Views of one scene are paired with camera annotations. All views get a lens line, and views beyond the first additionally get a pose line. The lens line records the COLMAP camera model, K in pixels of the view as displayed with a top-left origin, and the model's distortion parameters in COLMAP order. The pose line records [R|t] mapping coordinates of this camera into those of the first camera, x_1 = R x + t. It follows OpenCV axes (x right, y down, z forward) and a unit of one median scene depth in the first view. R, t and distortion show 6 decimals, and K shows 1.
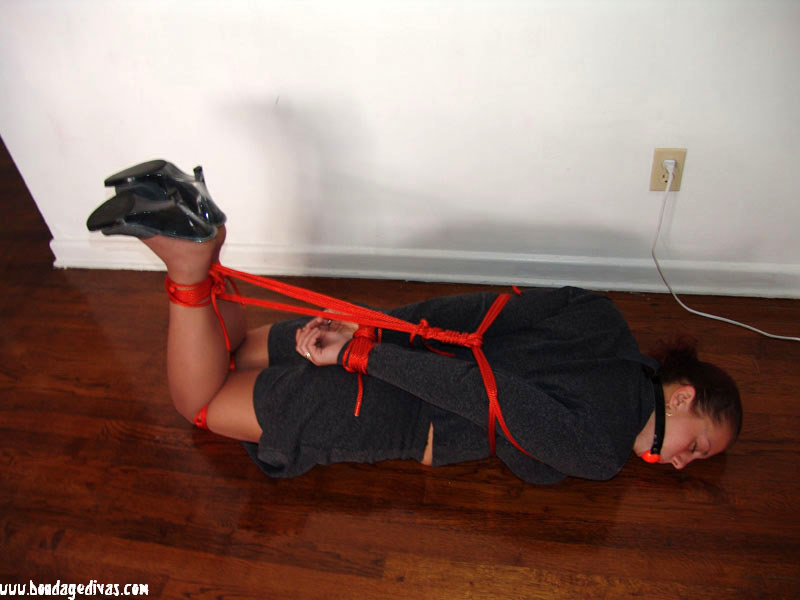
lens RADIAL K [[659.5, 0, 400.0], [0, 659.5, 300.0], [0, 0, 1]] dist [-0.161606, 0.127027]
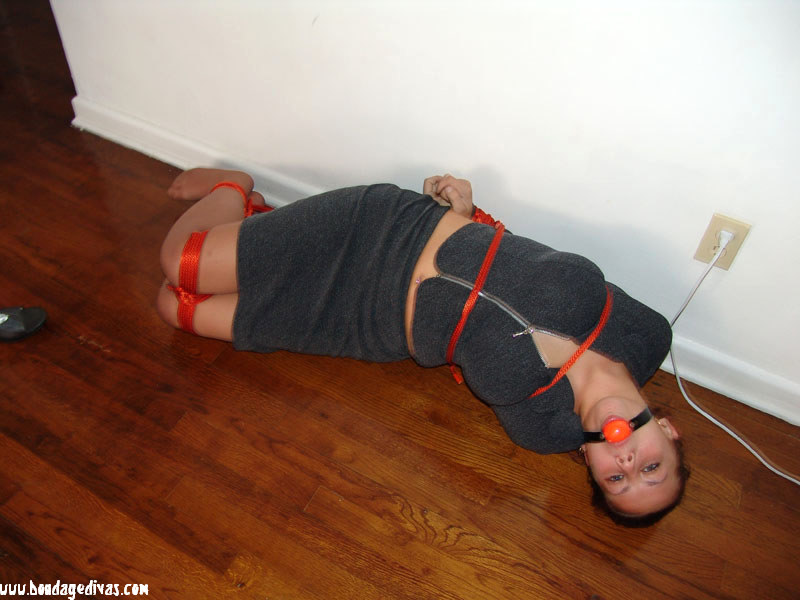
lens RADIAL K [[659.5, 0, 400.0], [0, 659.5, 300.0], [0, 0, 1]] dist [-0.161606, 0.127027]
pose [[0.939289, 0.331029, -0.090305, 0.142356], [-0.321390, 0.940954, 0.106362, -0.097001], [0.120182, -0.070881, 0.990218, 0.150210]]
